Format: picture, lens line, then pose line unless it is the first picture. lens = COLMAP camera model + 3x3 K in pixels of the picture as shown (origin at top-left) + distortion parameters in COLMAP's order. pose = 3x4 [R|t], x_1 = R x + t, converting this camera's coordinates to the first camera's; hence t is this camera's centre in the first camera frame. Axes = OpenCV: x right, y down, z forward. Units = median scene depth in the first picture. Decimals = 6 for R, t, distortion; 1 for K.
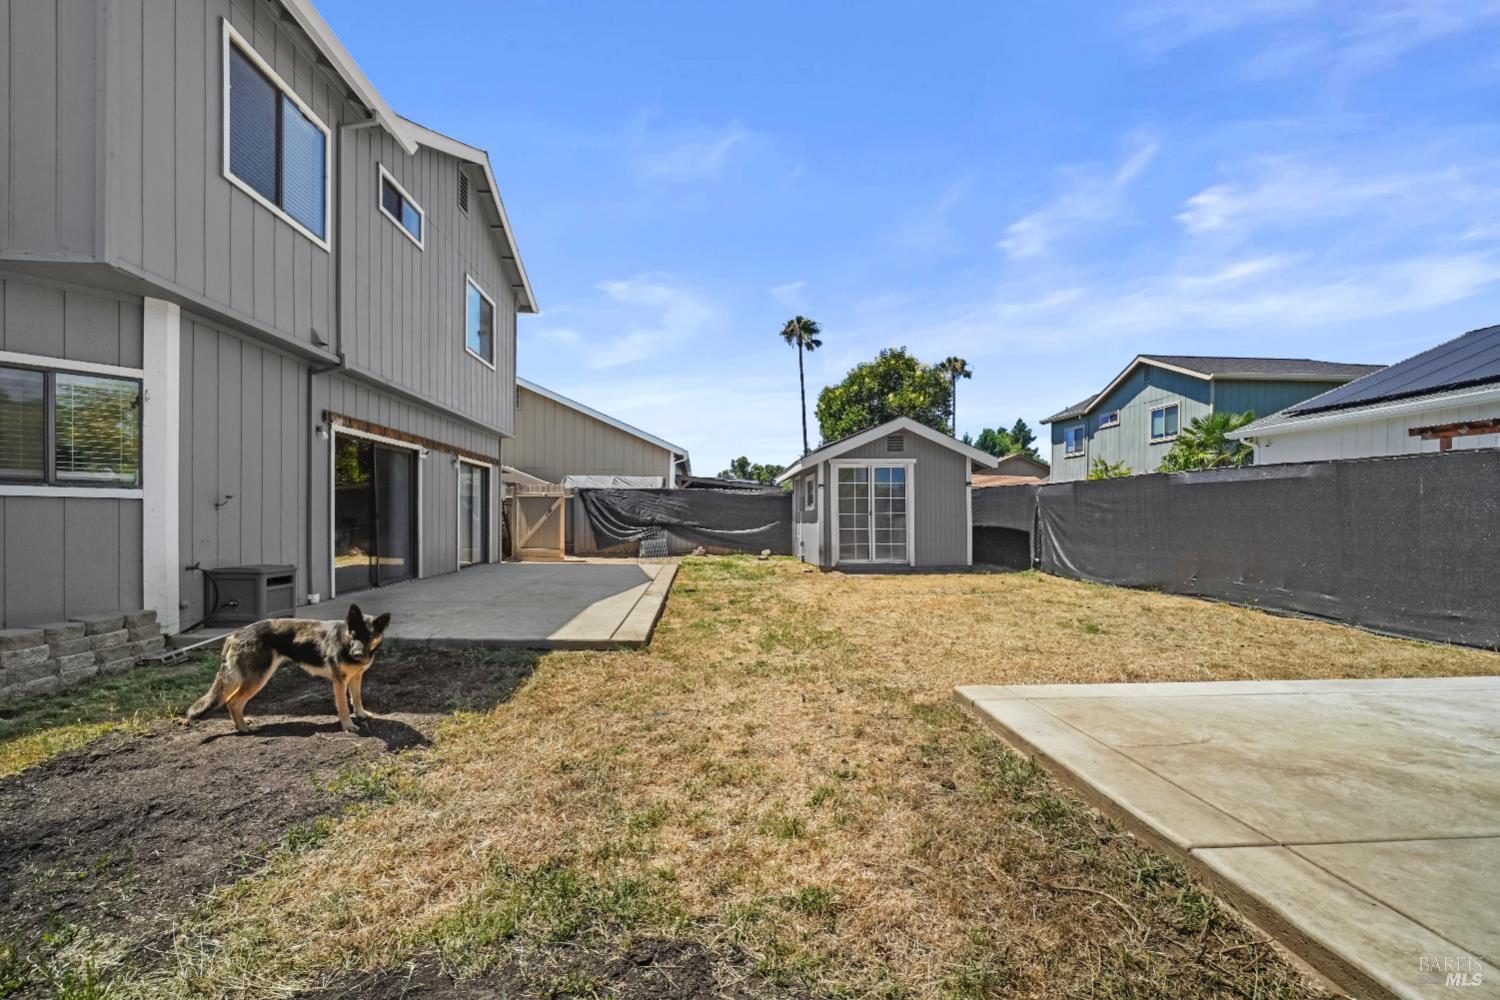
lens RADIAL K [[648.9, 0, 760.2], [0, 648.9, 499.0], [0, 0, 1]] dist [-0.063705, 0.022072]
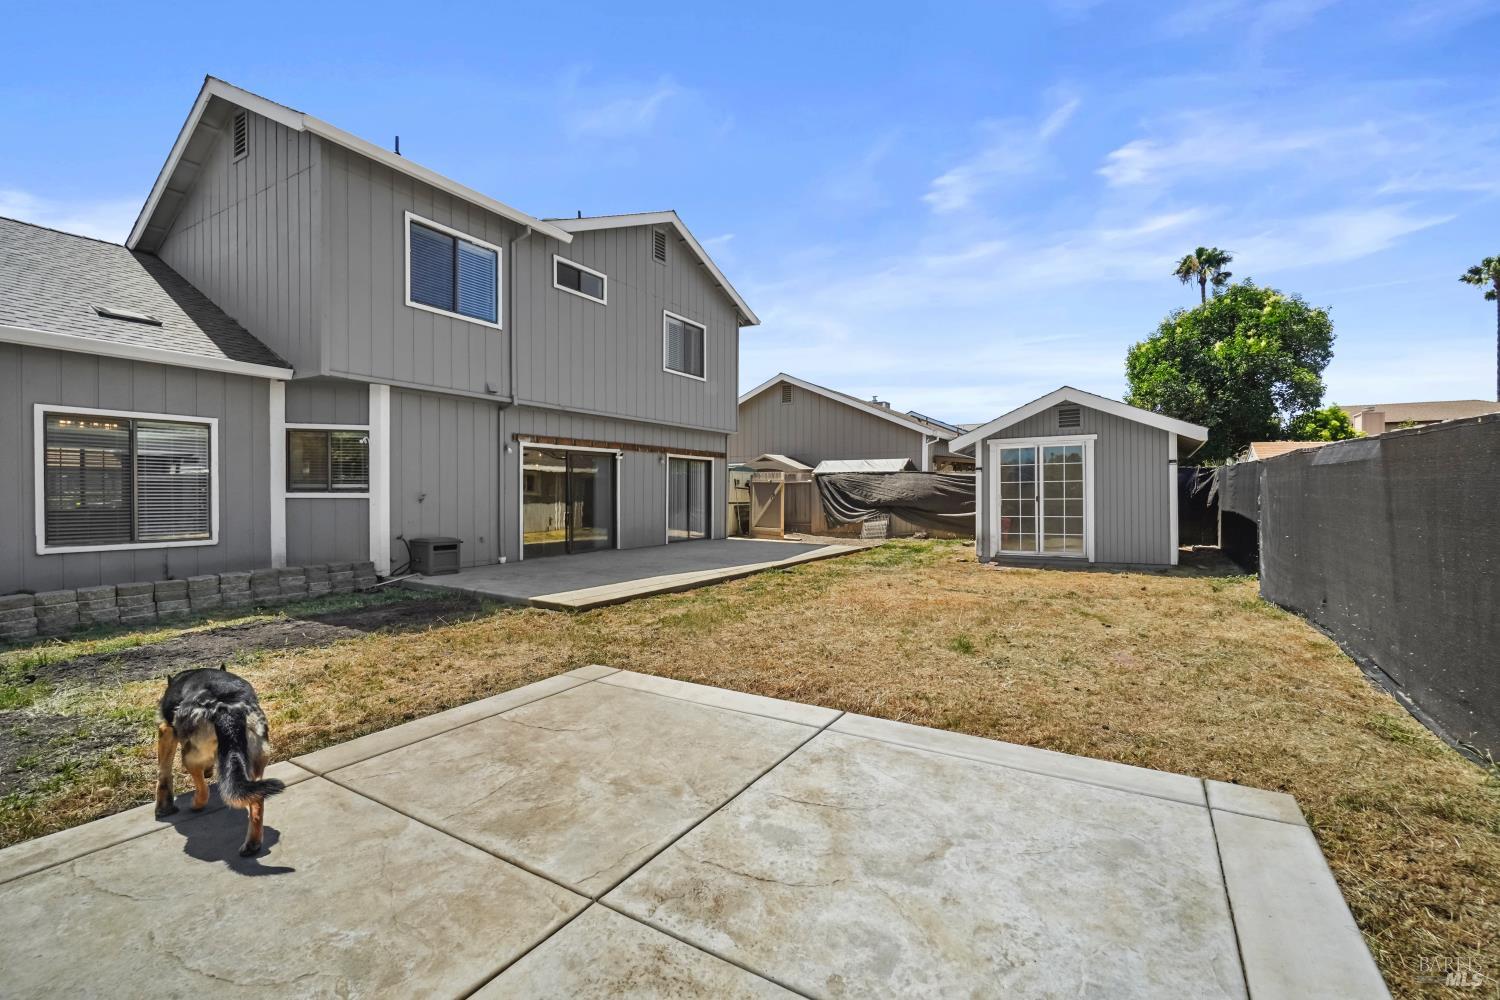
lens RADIAL K [[648.9, 0, 760.2], [0, 648.9, 499.0], [0, 0, 1]] dist [-0.063705, 0.022072]
pose [[0.809027, 0.003281, -0.587763, 0.376316], [0.020293, 0.999232, 0.033510, -0.015087], [0.587421, -0.039038, 0.808339, 0.063877]]
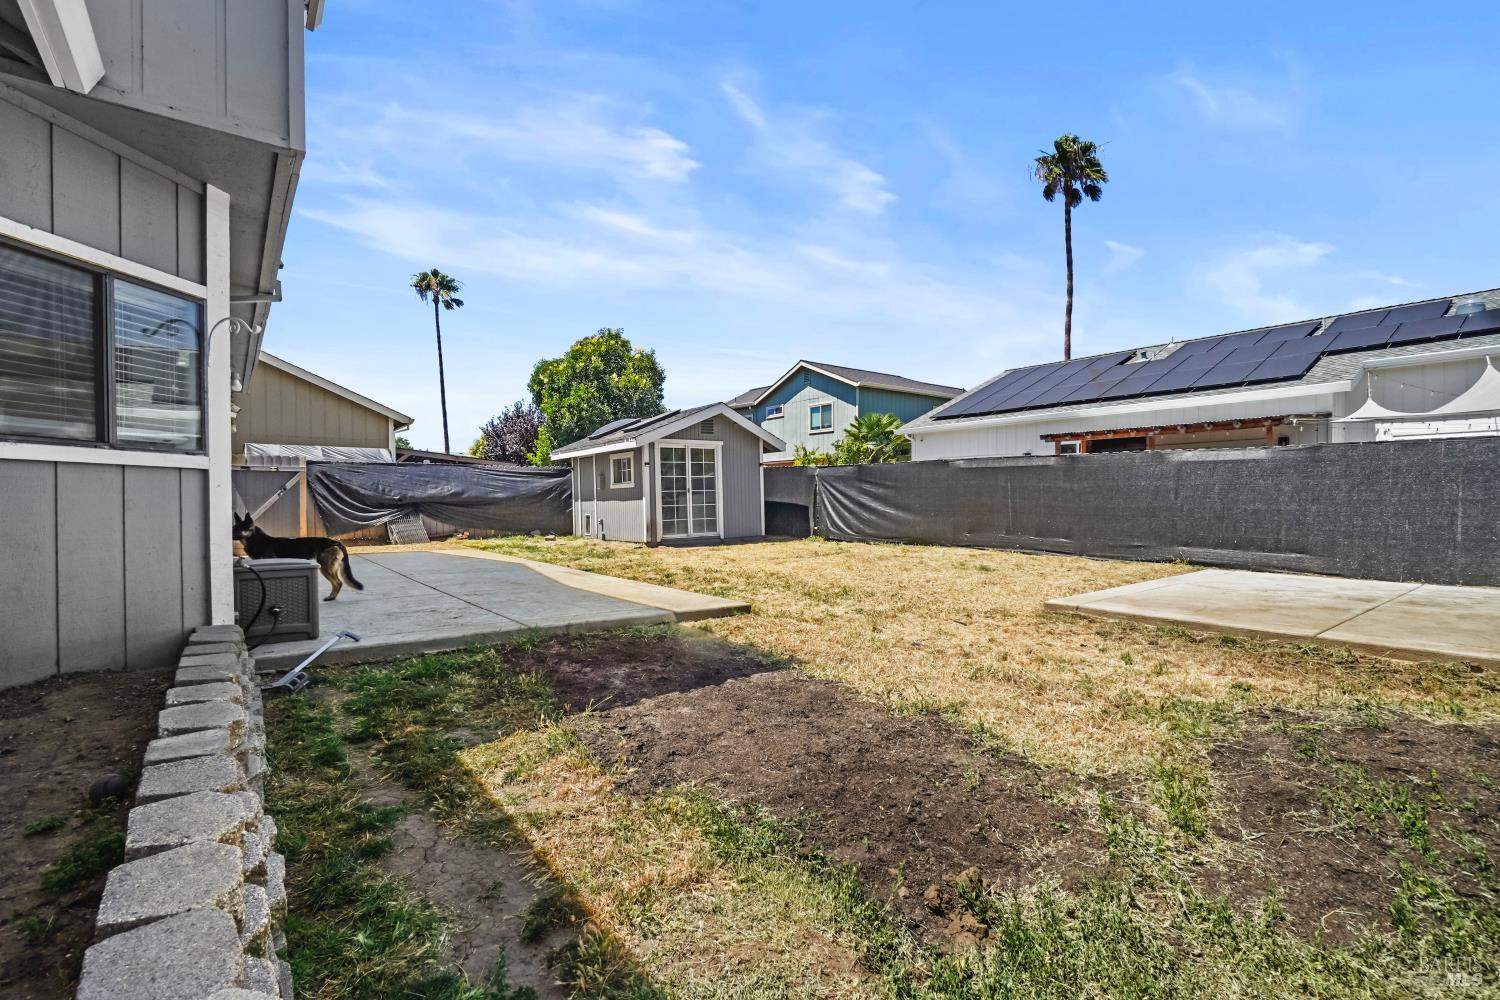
lens RADIAL K [[648.9, 0, 760.2], [0, 648.9, 499.0], [0, 0, 1]] dist [-0.063705, 0.022072]
pose [[0.822692, -0.008527, 0.568423, -0.343593], [-0.011813, 0.999415, 0.032090, -0.000579], [-0.568364, -0.033115, 0.822111, 0.040101]]
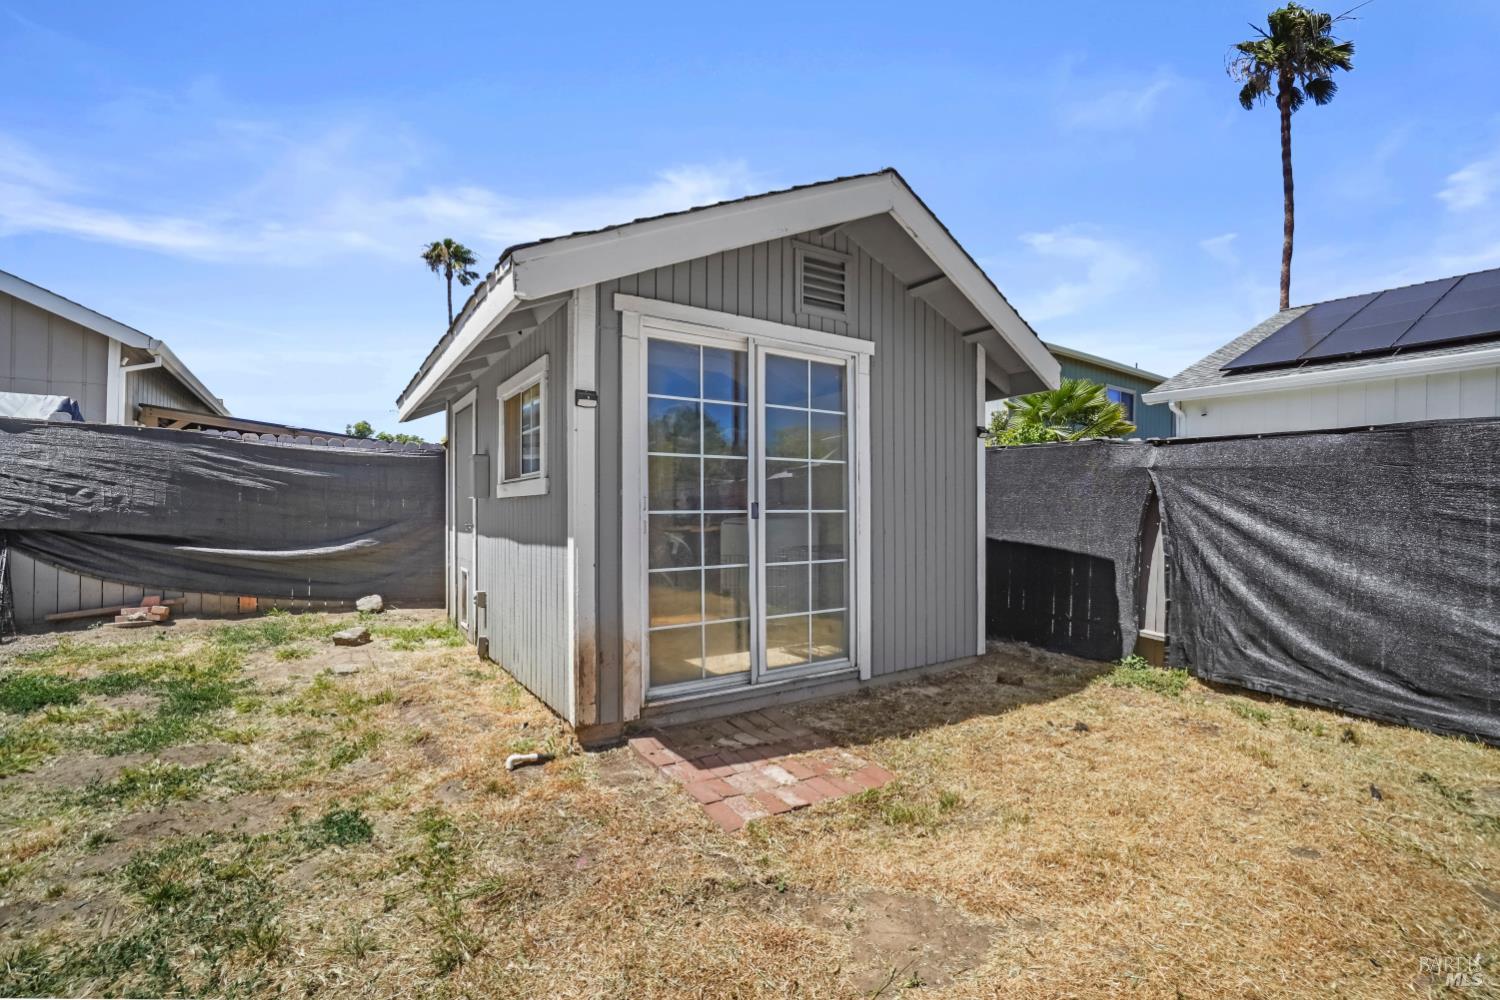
lens RADIAL K [[648.9, 0, 760.2], [0, 648.9, 499.0], [0, 0, 1]] dist [-0.063705, 0.022072]
pose [[0.863713, 0.018817, 0.503632, 0.028217], [-0.029924, 0.999454, 0.013977, 0.012561], [-0.503095, -0.027143, 0.863805, 0.744683]]
